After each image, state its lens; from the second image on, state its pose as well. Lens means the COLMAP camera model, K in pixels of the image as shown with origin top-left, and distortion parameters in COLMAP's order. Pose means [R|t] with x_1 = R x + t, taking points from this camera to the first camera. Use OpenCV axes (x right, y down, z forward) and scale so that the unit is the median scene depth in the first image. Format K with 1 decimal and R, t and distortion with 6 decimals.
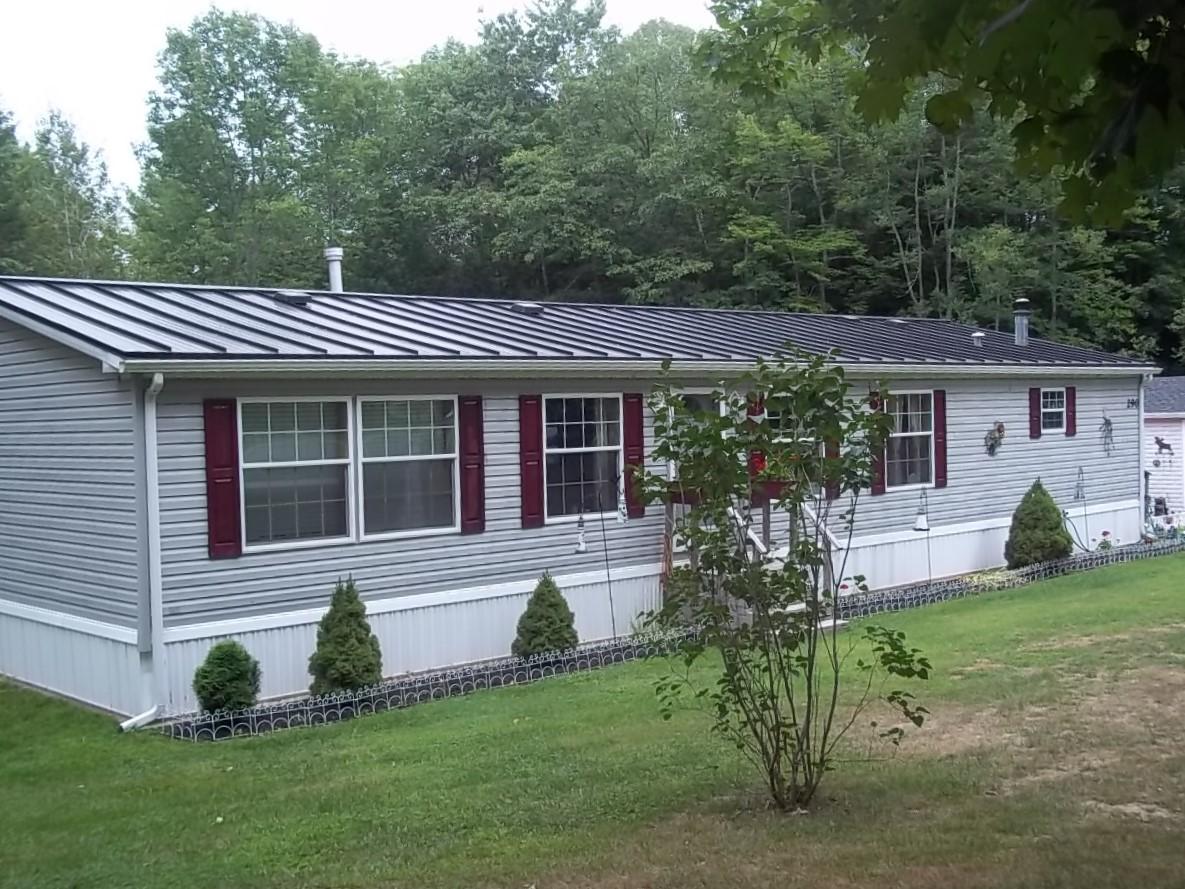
lens RADIAL K [[1368.1, 0, 592.5], [0, 1368.1, 444.5], [0, 0, 1]] dist [-0.026384, 0.136774]
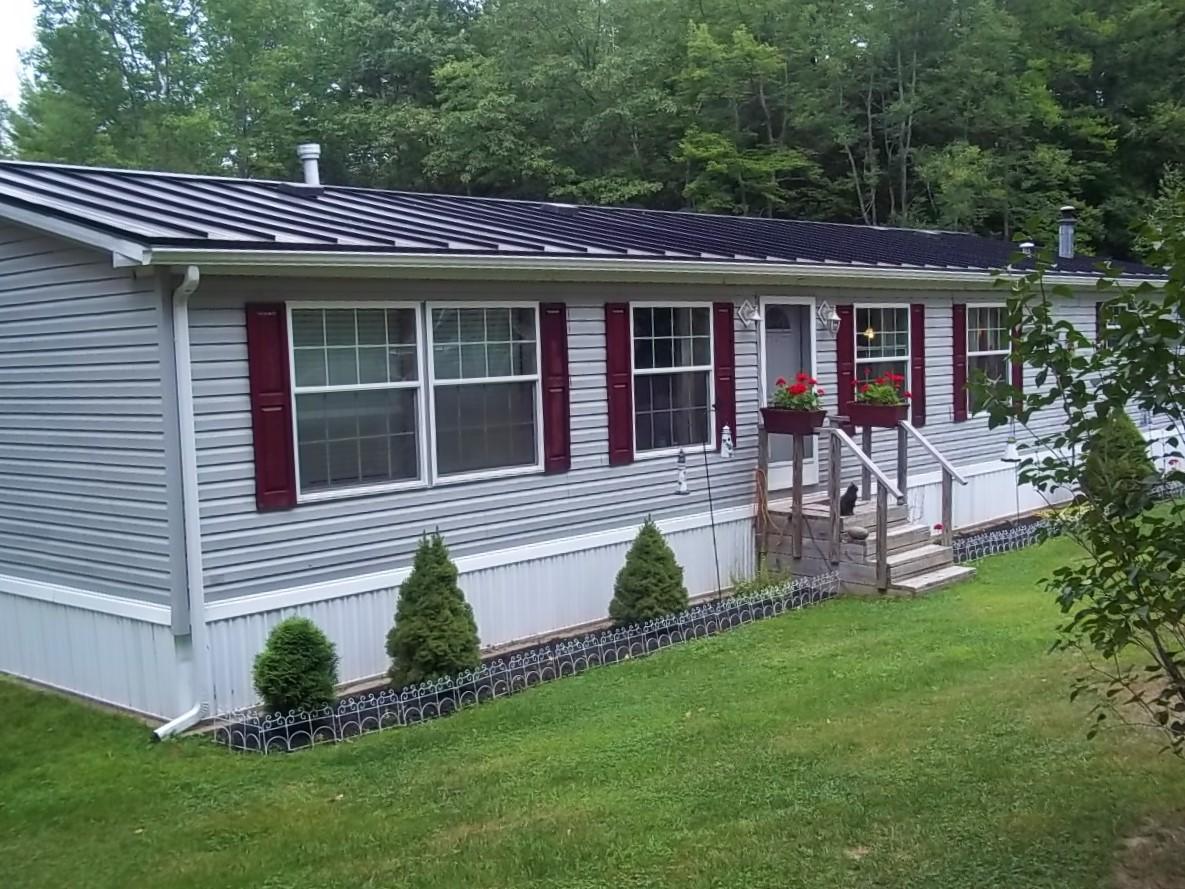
lens RADIAL K [[1368.1, 0, 592.5], [0, 1368.1, 444.5], [0, 0, 1]] dist [-0.026384, 0.136774]
pose [[0.996462, -0.015019, 0.082689, -0.132964], [0.011259, 0.998890, 0.045746, 0.011151], [-0.083285, -0.044653, 0.995525, 0.188162]]
